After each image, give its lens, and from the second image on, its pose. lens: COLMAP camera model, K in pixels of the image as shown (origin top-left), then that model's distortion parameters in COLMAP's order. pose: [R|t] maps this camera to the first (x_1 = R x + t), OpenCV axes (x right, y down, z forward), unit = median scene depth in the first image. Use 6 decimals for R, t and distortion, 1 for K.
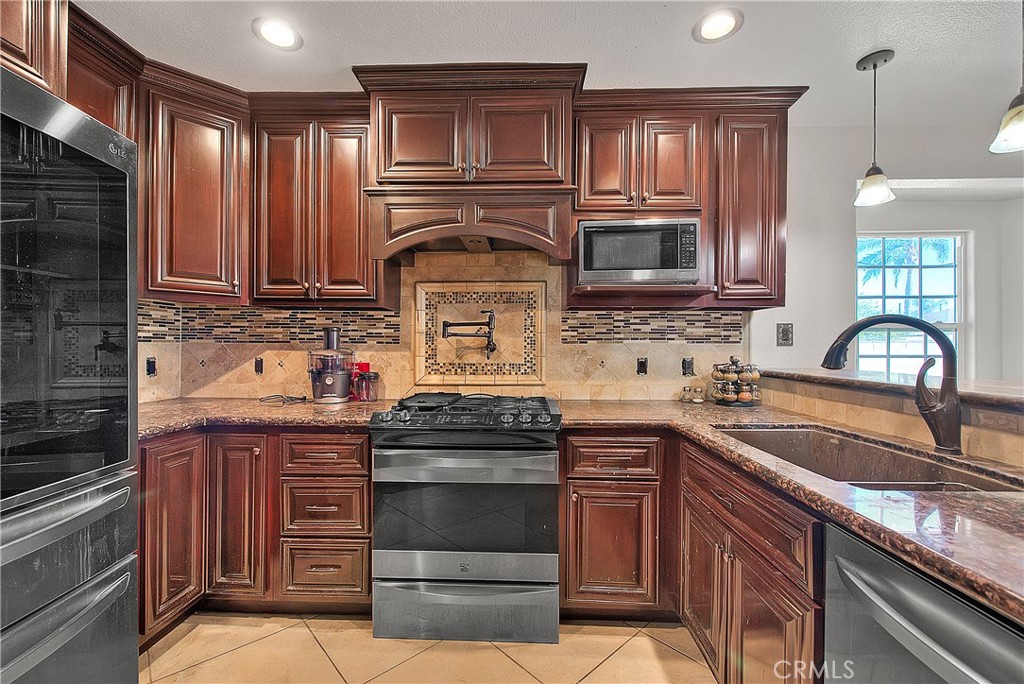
lens RADIAL K [[416.2, 0, 512.6], [0, 416.2, 344.2], [0, 0, 1]] dist [-0.000782, -0.000199]
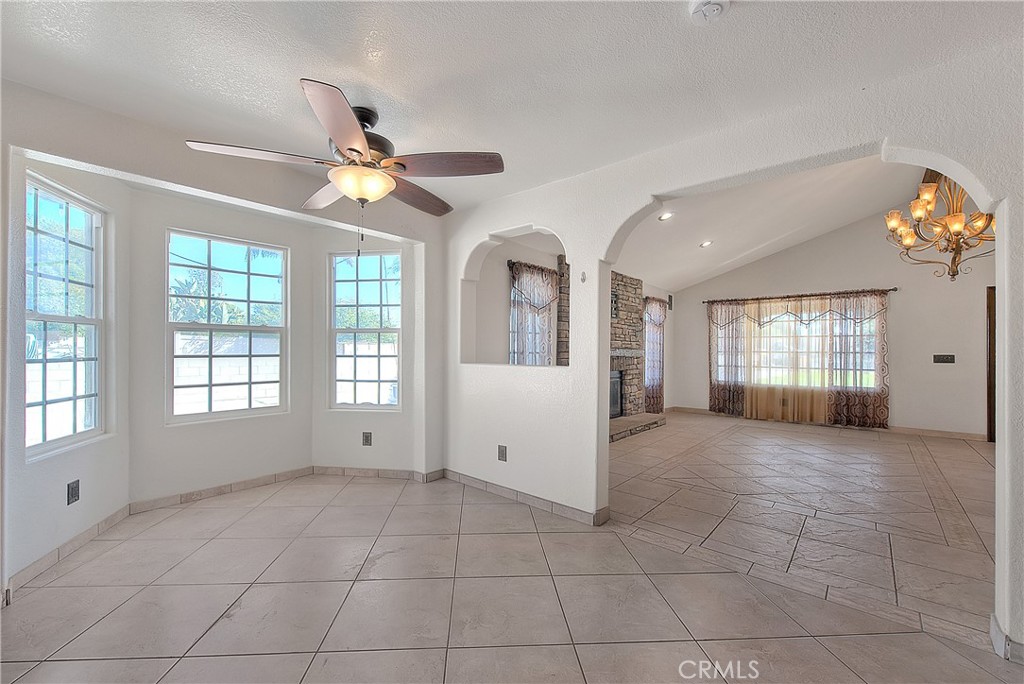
lens RADIAL K [[419.9, 0, 497.3], [0, 419.9, 349.9], [0, 0, 1]] dist [-0.000436, -0.000143]
pose [[0.641465, -0.001154, 0.767152, 0.809685], [-0.004249, 0.999978, 0.005057, 0.006735], [-0.767141, -0.006504, 0.641446, -0.287229]]
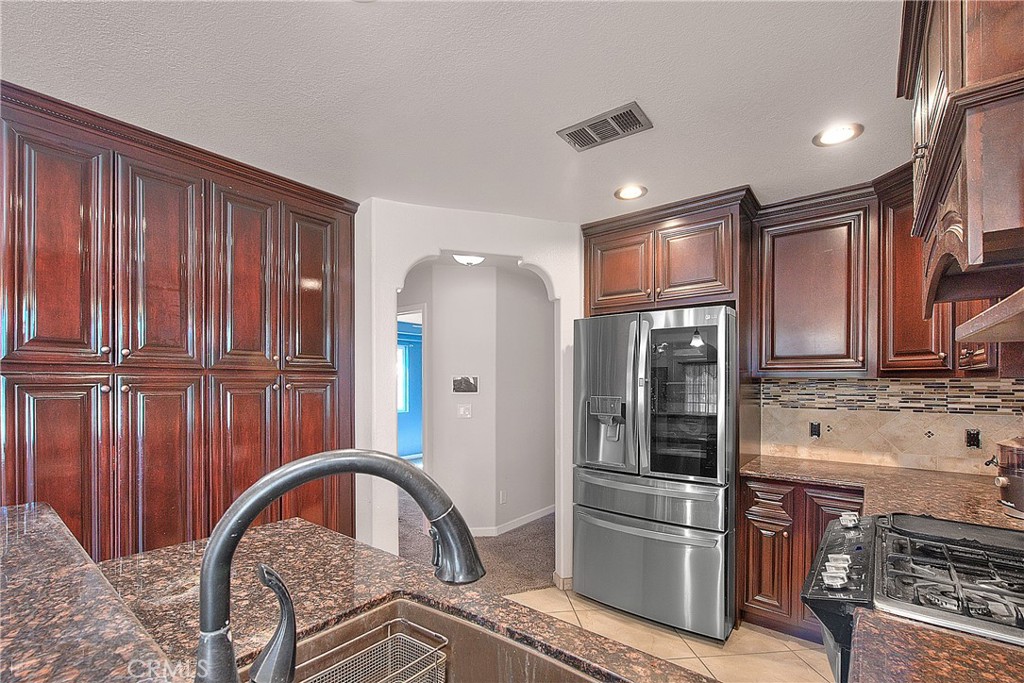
lens RADIAL K [[451.8, 0, 512.0], [0, 451.8, 384.7], [0, 0, 1]] dist [-0.012336, -0.000100]
pose [[-0.597992, -0.000997, -0.801502, 0.610135], [-0.002987, 0.999995, 0.000985, -0.069242], [0.801497, 0.002983, -0.597992, 0.722229]]
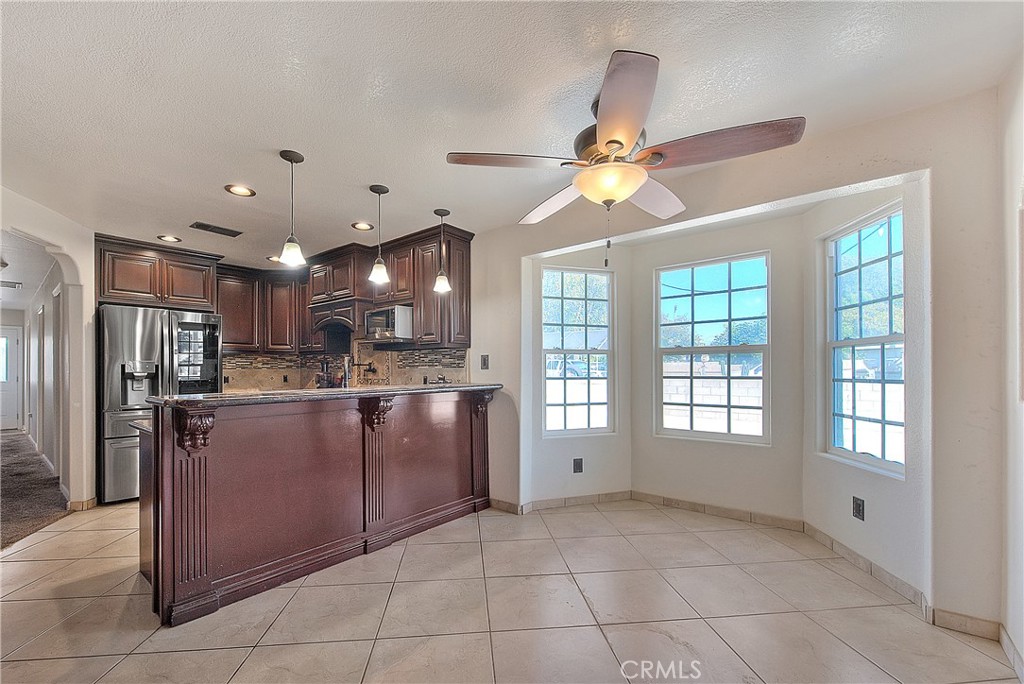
lens RADIAL K [[421.9, 0, 501.7], [0, 421.9, 369.9], [0, 0, 1]] dist [-0.001338, -0.000250]
pose [[0.795883, -0.005401, -0.605426, 1.674857], [0.006593, 0.999978, -0.000254, 0.008107], [0.605414, -0.003790, 0.795901, -0.244204]]
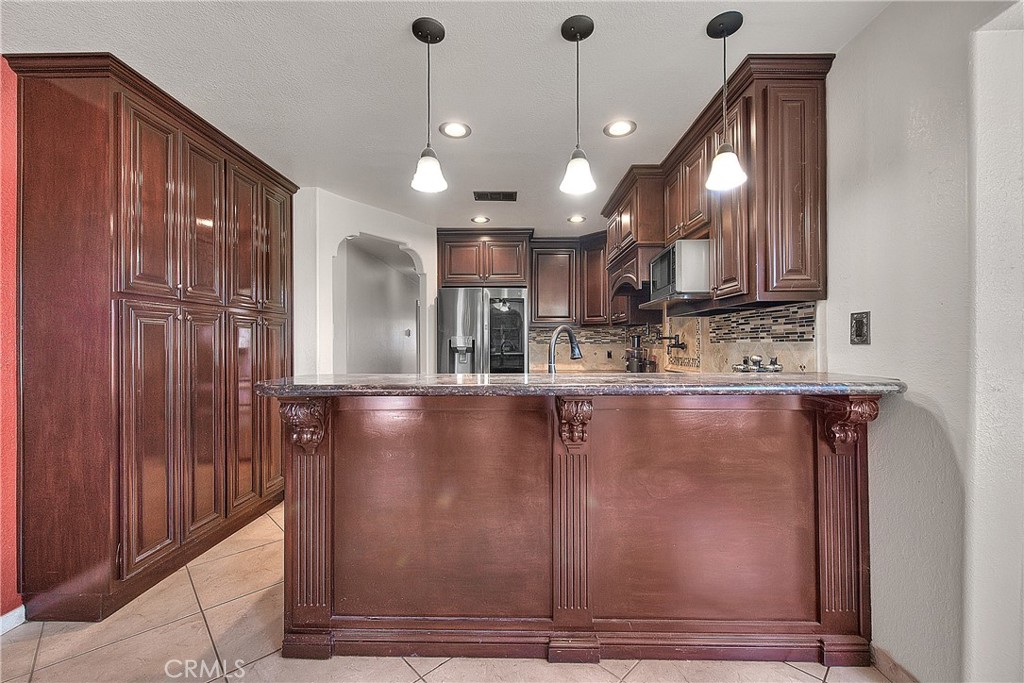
lens RADIAL K [[416.2, 0, 512.6], [0, 416.2, 343.7], [0, 0, 1]] dist [-0.000782, -0.000199]
pose [[0.026658, -0.006131, -0.999626, 1.337538], [0.003721, 0.999975, -0.006034, 0.005309], [0.999638, -0.003559, 0.026680, 0.390583]]
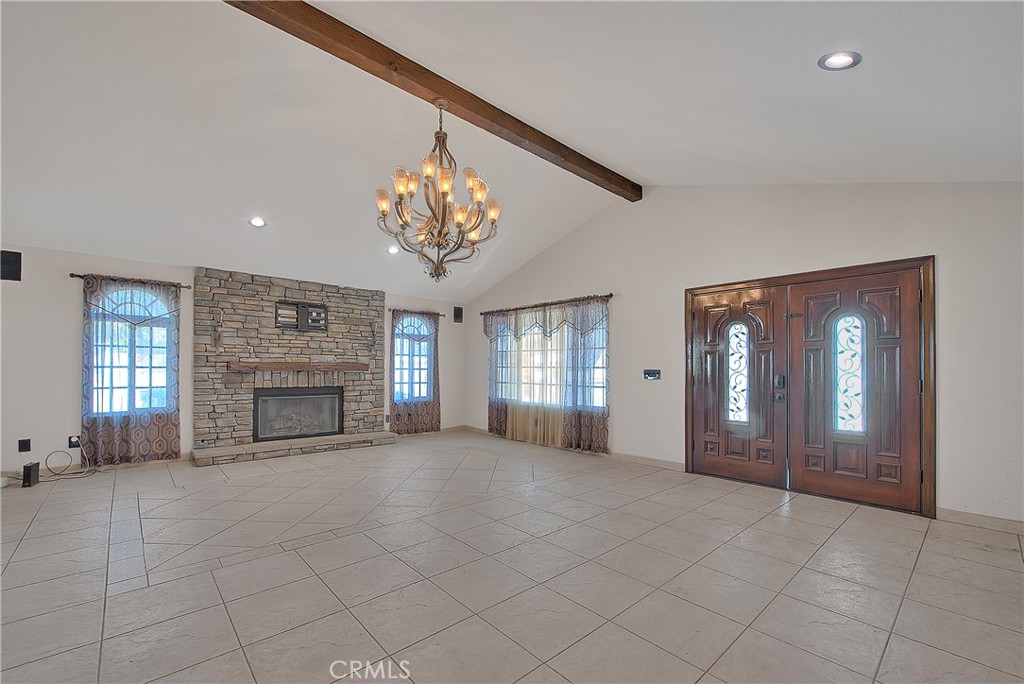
lens RADIAL K [[427.5, 0, 497.9], [0, 427.5, 363.8], [0, 0, 1]] dist [0.000544, -0.000046]
pose [[0.728120, 0.003929, 0.685439, 2.437528], [-0.002492, 0.999992, -0.003085, 0.017729], [-0.685446, 0.000538, 0.728124, -1.870338]]
